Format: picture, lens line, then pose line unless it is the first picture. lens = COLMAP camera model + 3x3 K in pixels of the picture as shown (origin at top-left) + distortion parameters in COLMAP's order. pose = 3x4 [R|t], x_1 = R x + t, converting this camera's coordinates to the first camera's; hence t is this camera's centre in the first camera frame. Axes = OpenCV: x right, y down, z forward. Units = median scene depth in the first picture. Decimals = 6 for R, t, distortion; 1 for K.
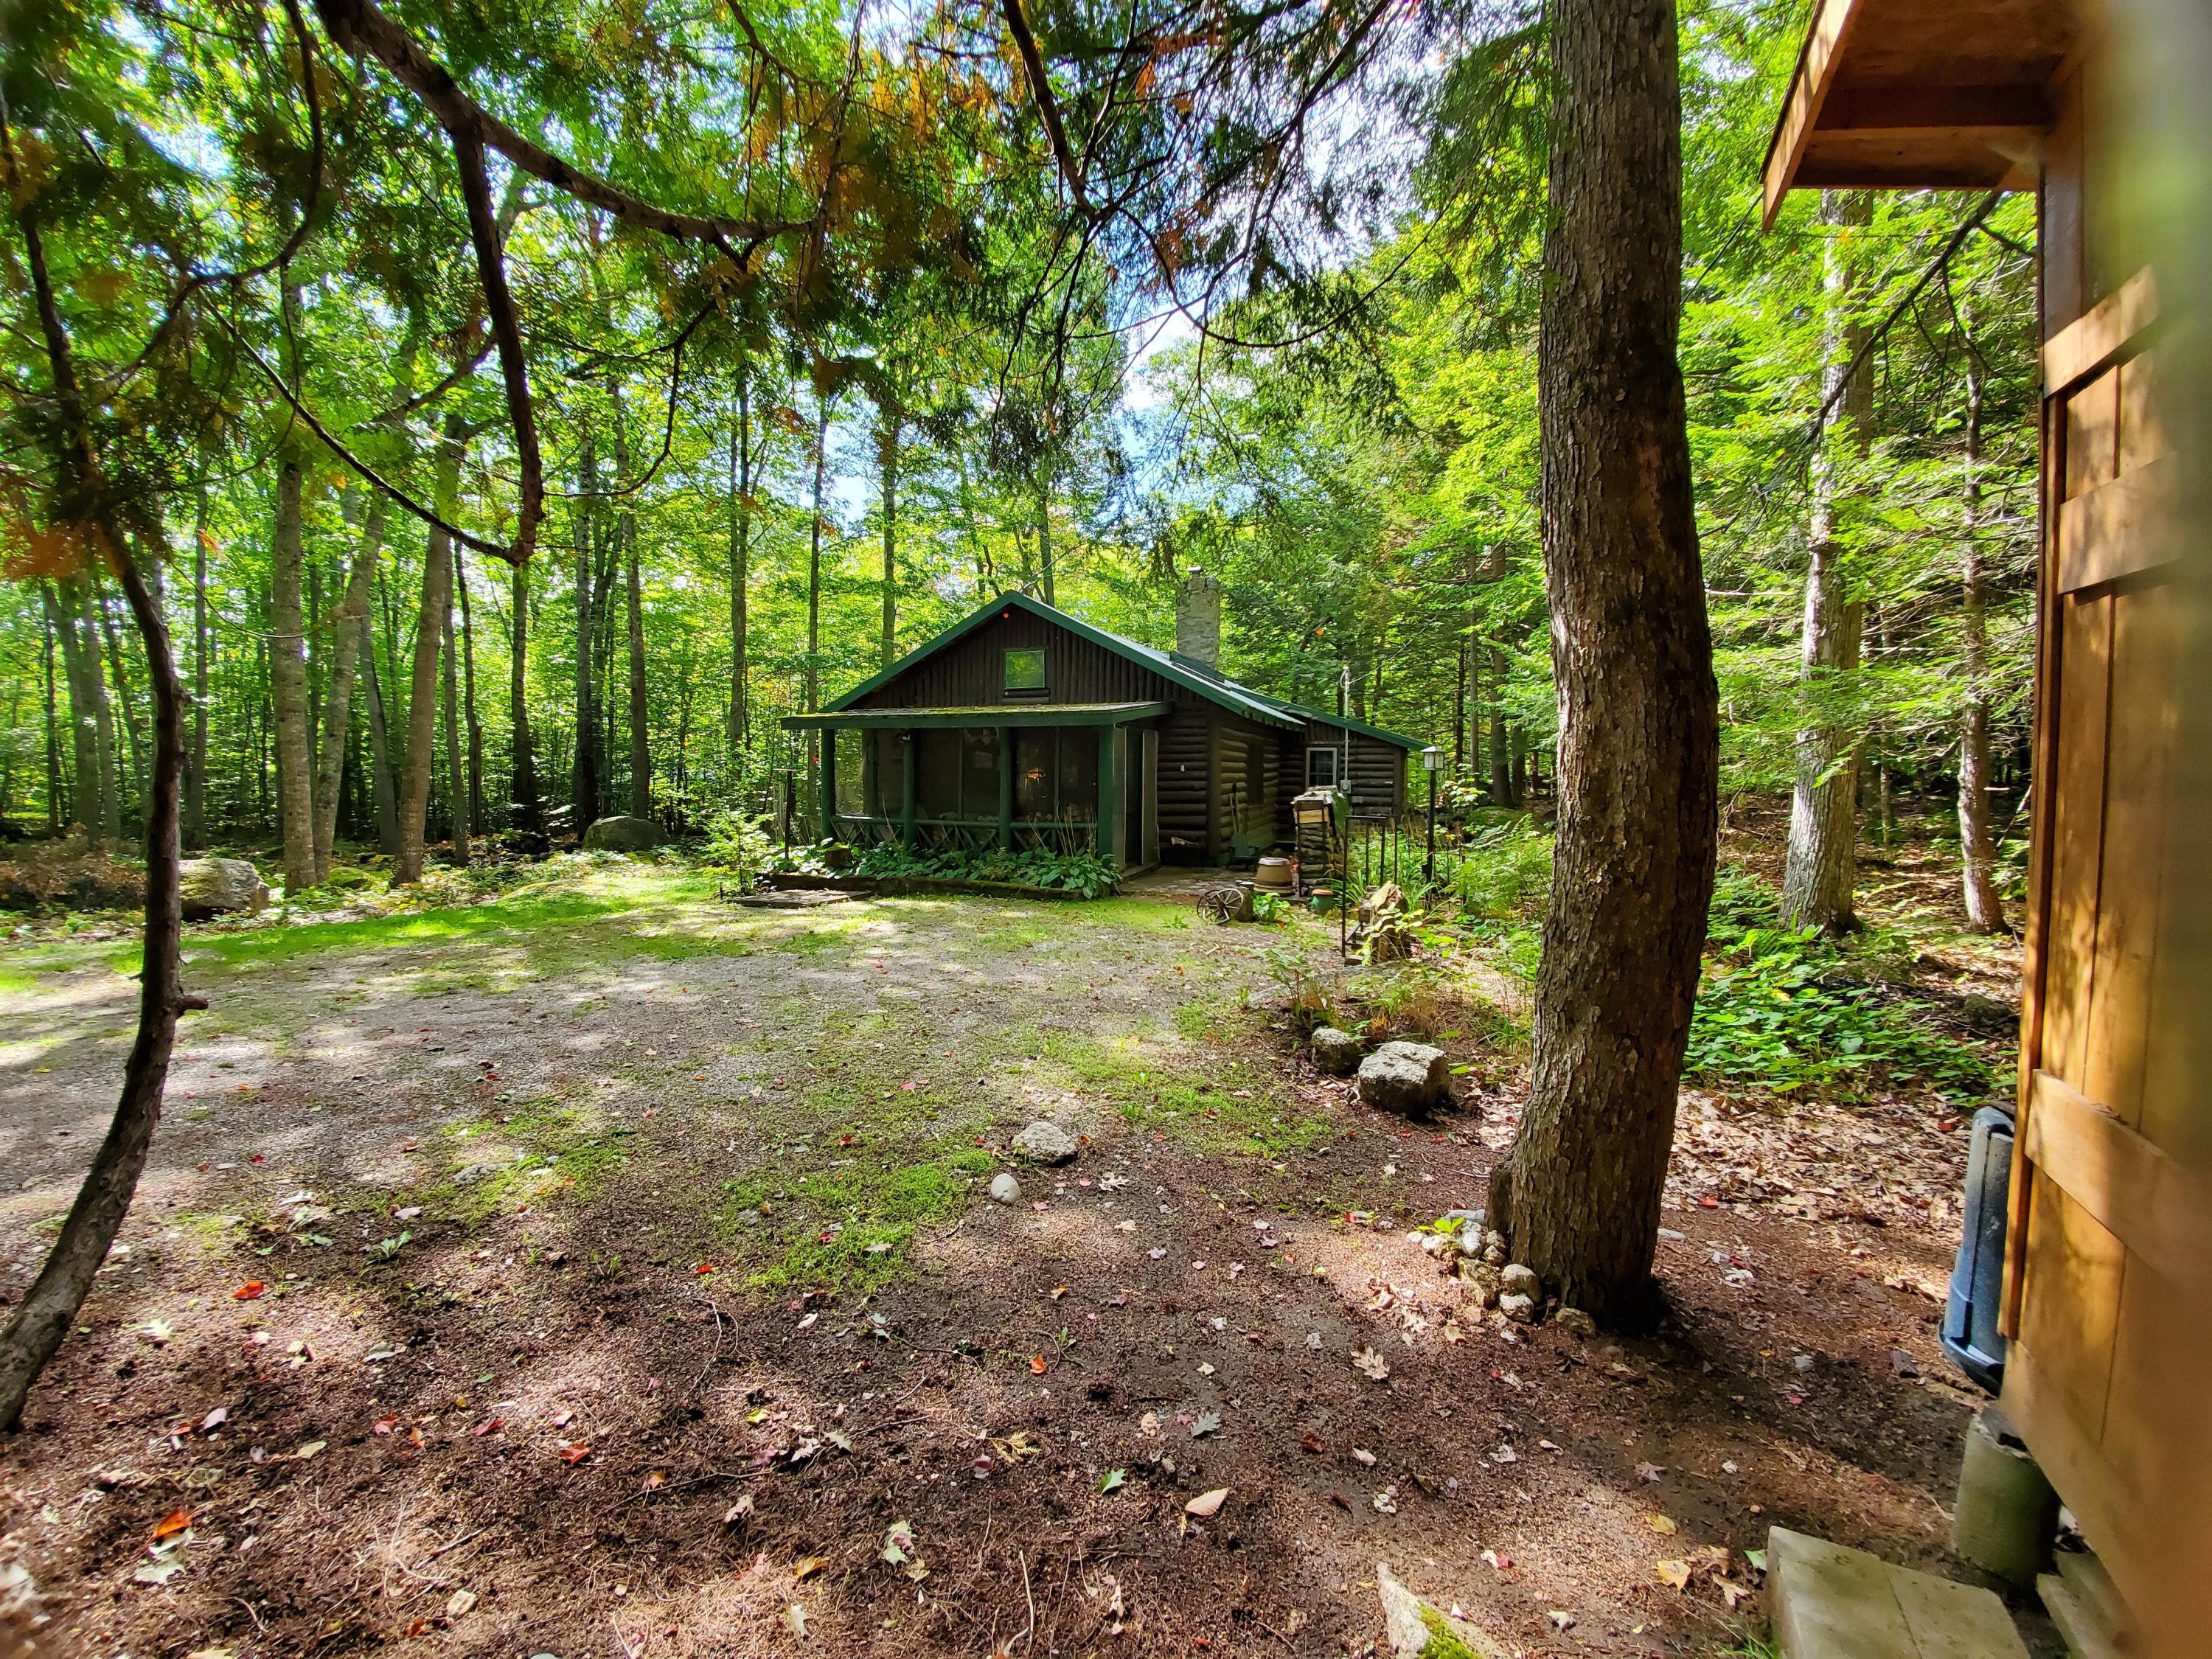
lens RADIAL K [[874.6, 0, 1128.3], [0, 874.6, 800.8], [0, 0, 1]] dist [0.010531, -0.016940]
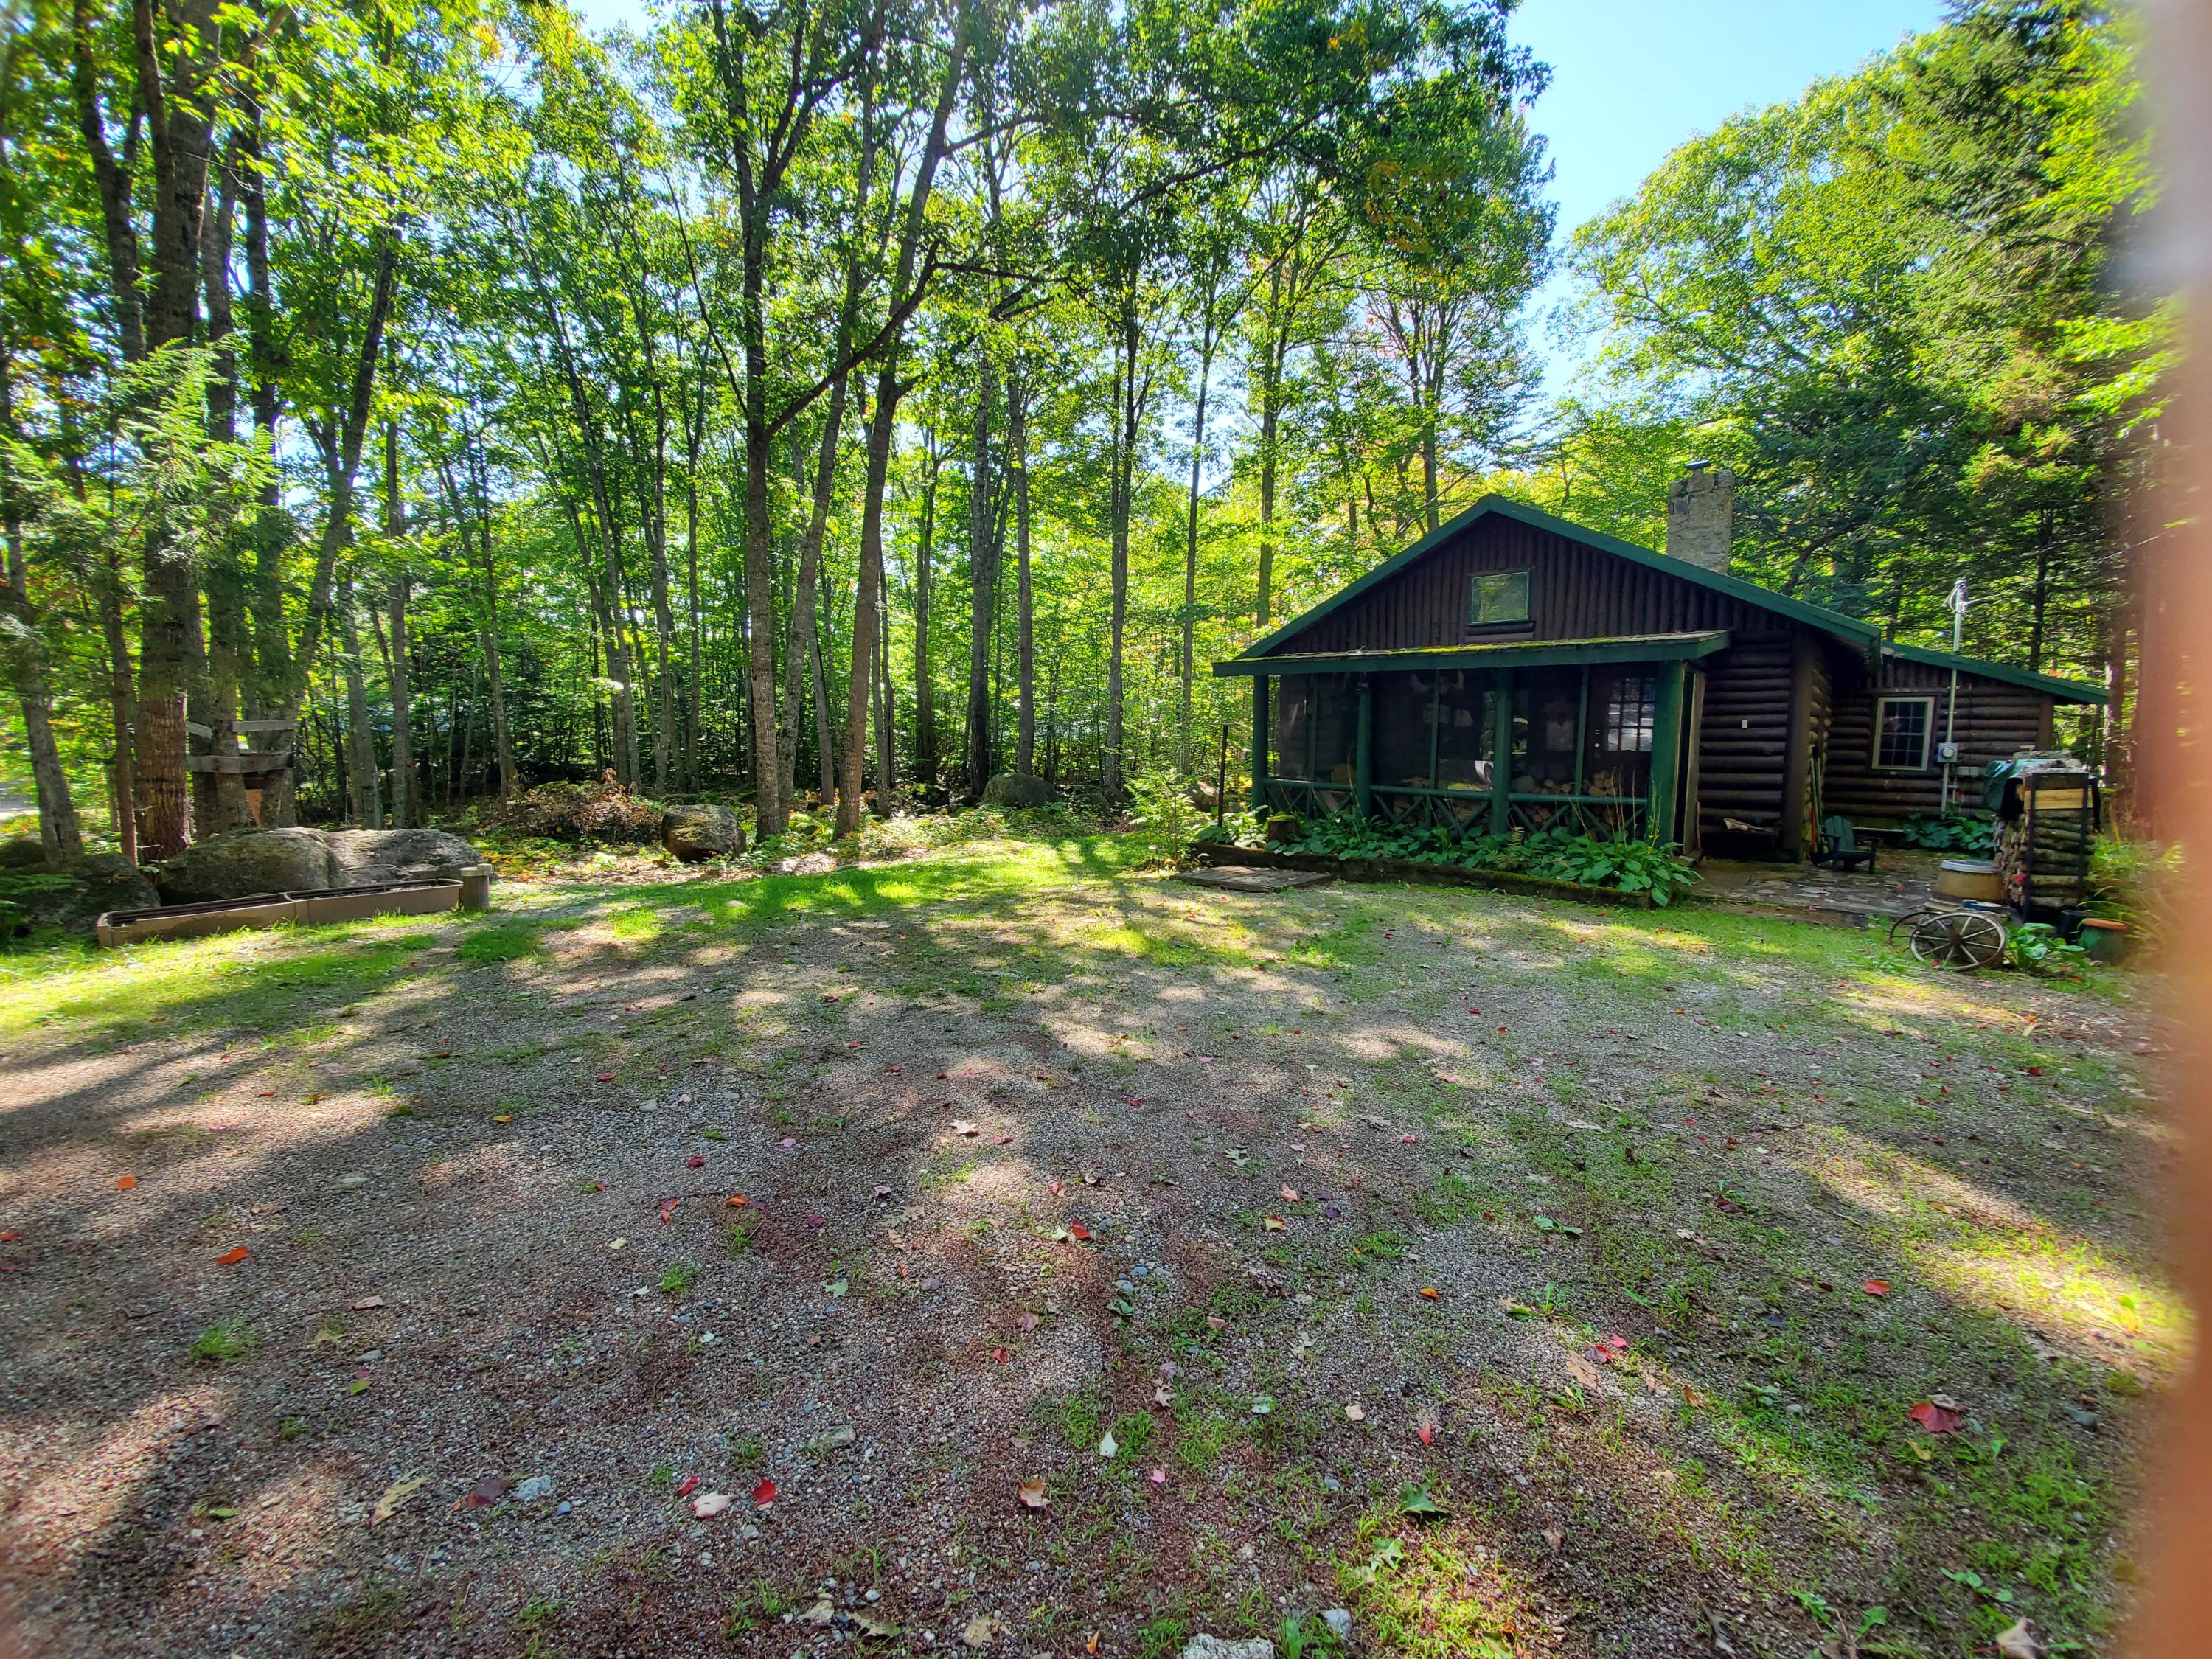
lens RADIAL K [[874.6, 0, 1128.3], [0, 874.6, 800.8], [0, 0, 1]] dist [0.010531, -0.016940]
pose [[0.934158, 0.031933, -0.355427, -0.160894], [-0.016321, 0.998769, 0.046837, 0.001018], [0.356485, -0.037953, 0.933530, 0.155150]]
